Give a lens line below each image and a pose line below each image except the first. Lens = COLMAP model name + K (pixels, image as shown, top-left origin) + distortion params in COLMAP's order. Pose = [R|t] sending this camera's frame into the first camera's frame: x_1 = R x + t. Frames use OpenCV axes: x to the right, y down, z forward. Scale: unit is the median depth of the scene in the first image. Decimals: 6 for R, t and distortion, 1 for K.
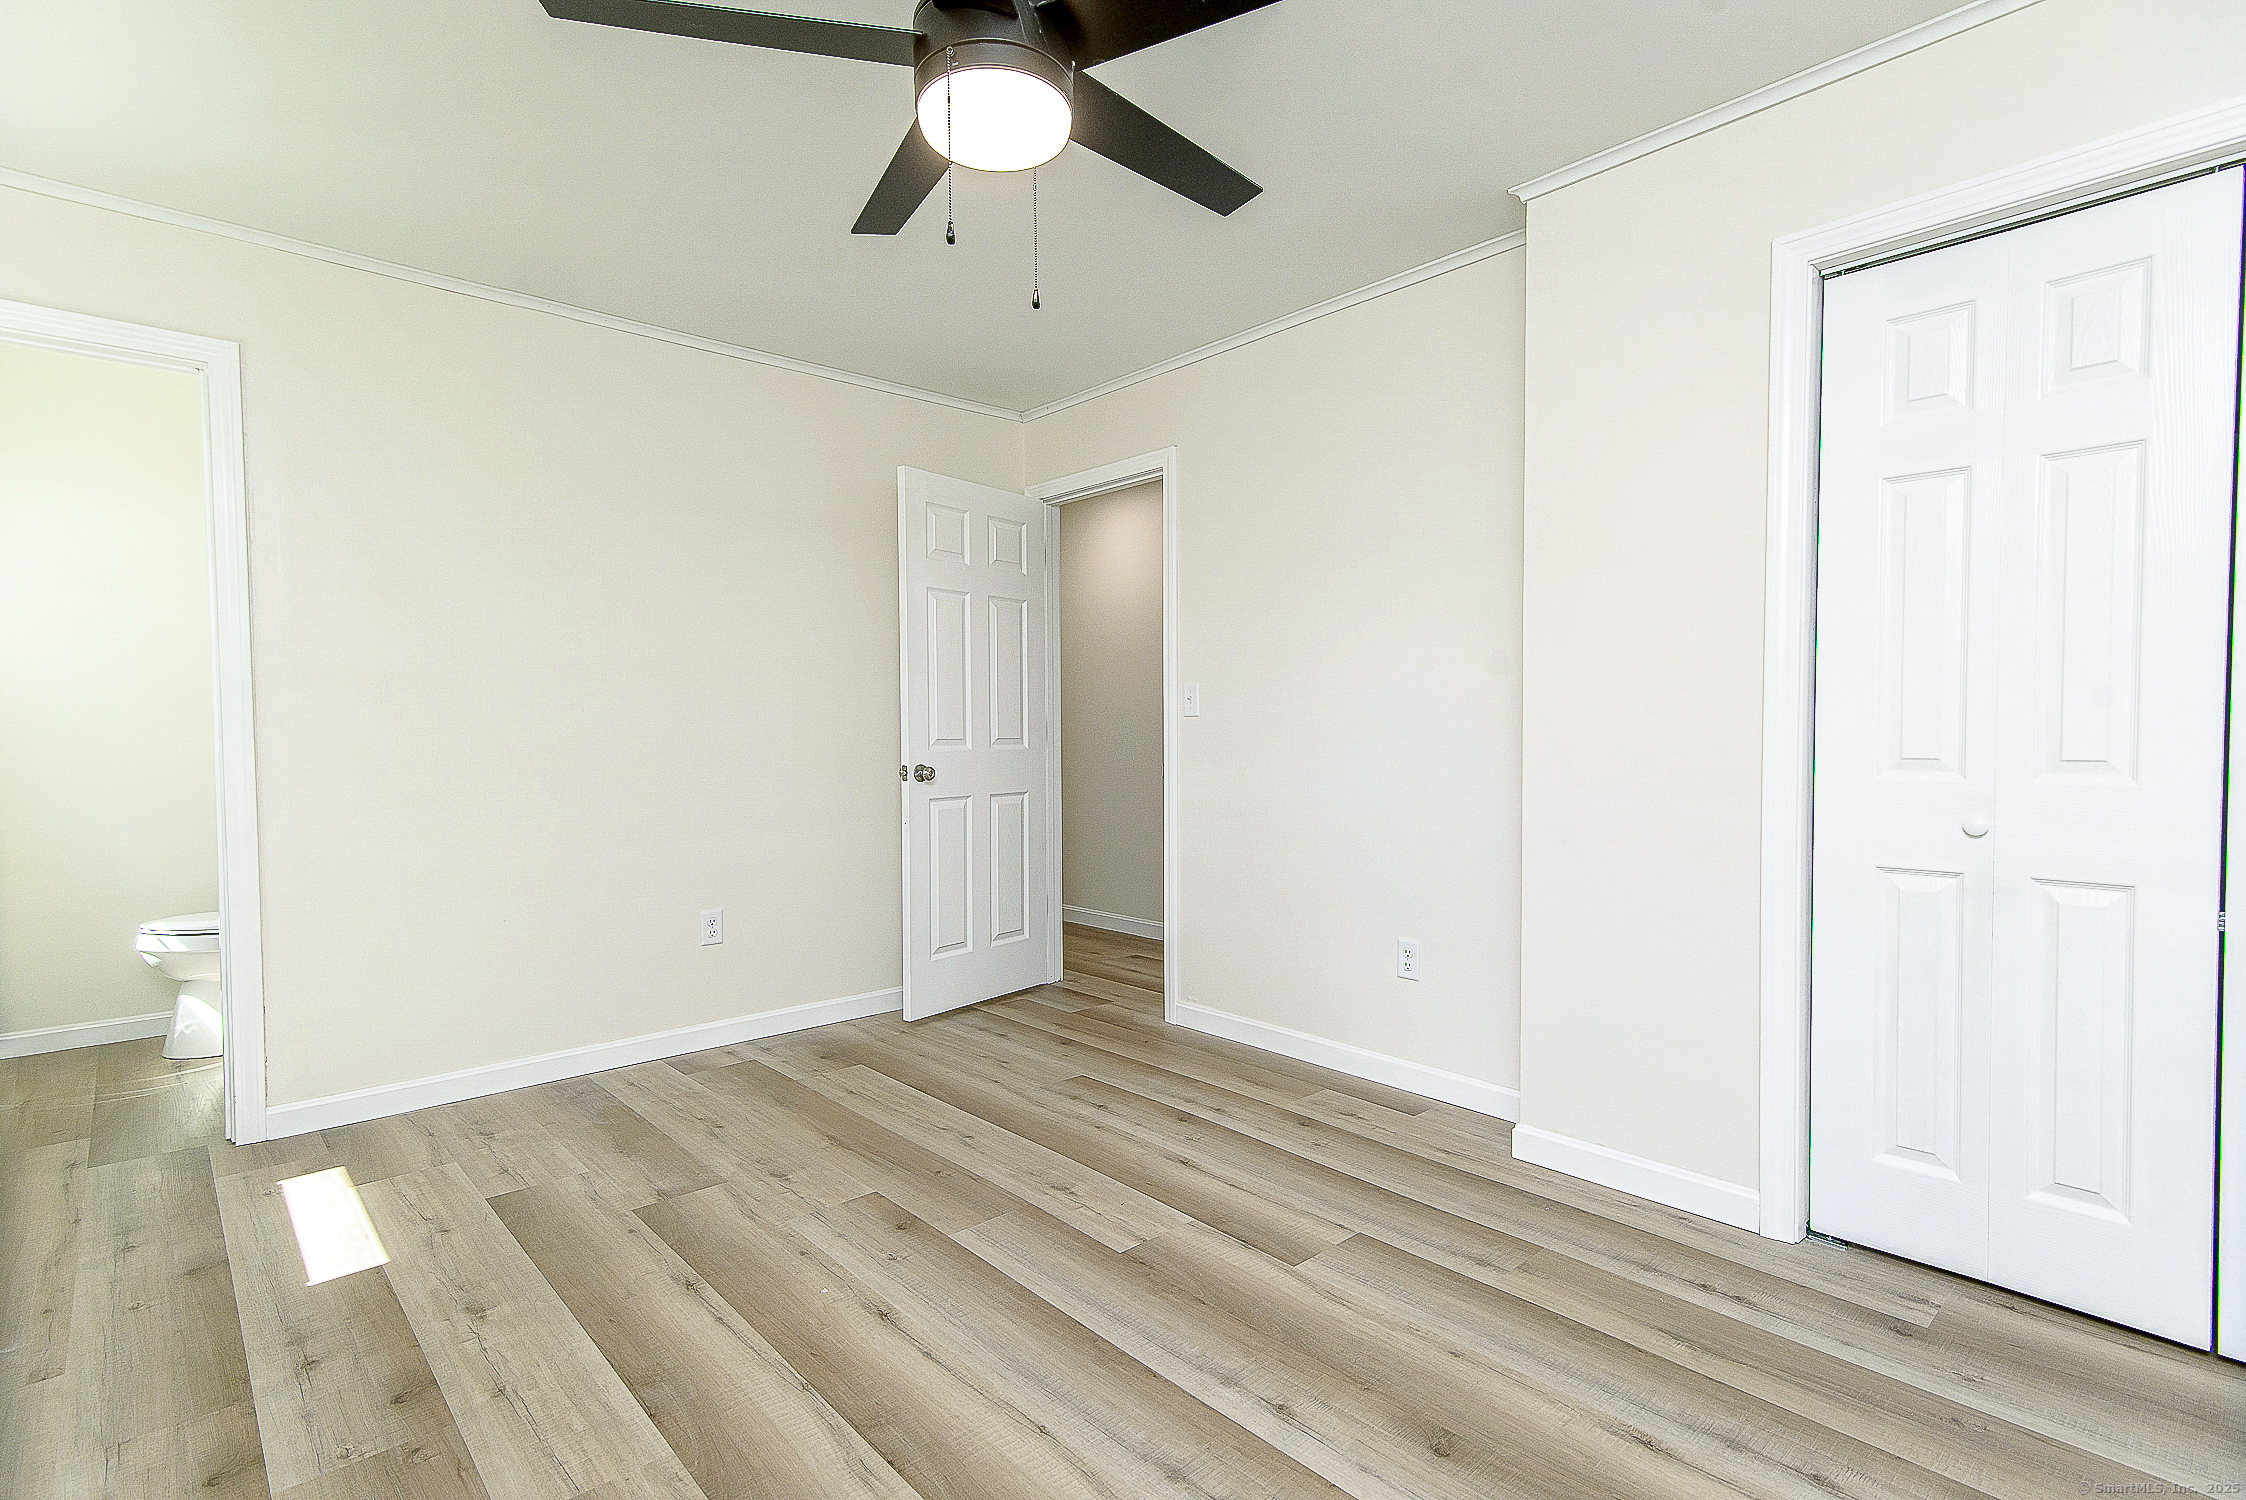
lens RADIAL K [[1076.5, 0, 1129.8], [0, 1076.5, 764.0], [0, 0, 1]] dist [0.012949, 0.000775]
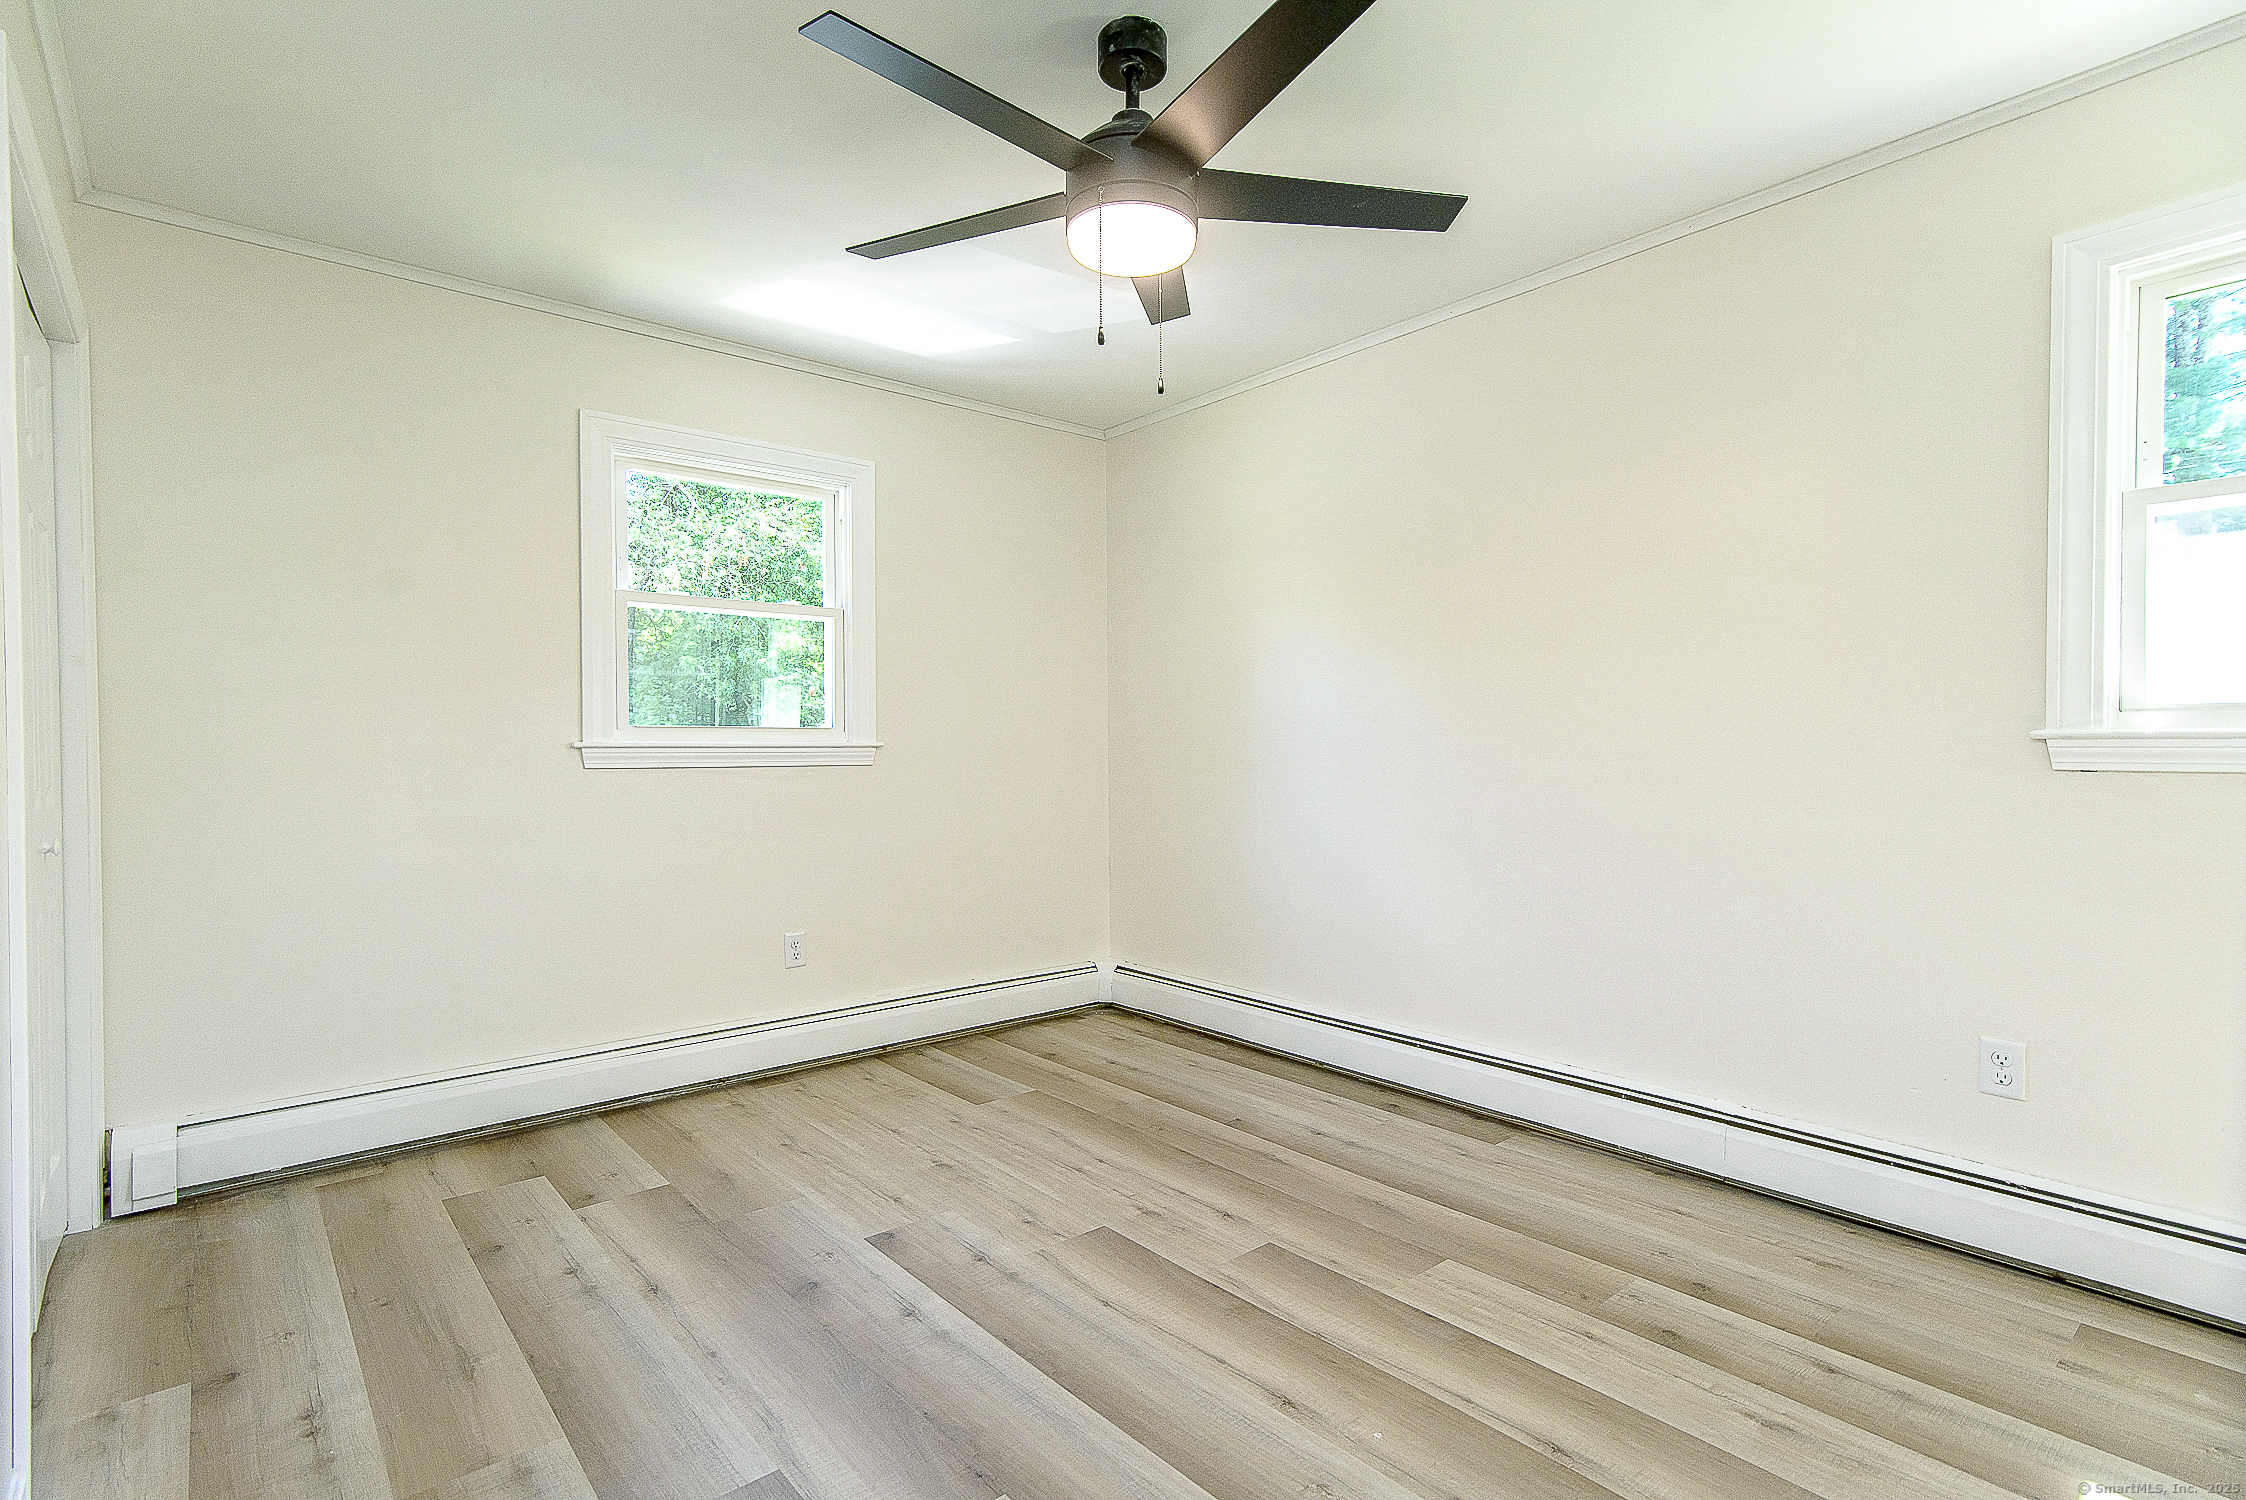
lens RADIAL K [[1081.7, 0, 1123.1], [0, 1081.7, 760.6], [0, 0, 1]] dist [0.014909, 0.000400]
pose [[-0.998965, 0.010632, 0.044215, -0.139614], [0.012549, 0.998983, 0.043303, -0.063306], [-0.043709, 0.043813, -0.998083, 1.911949]]
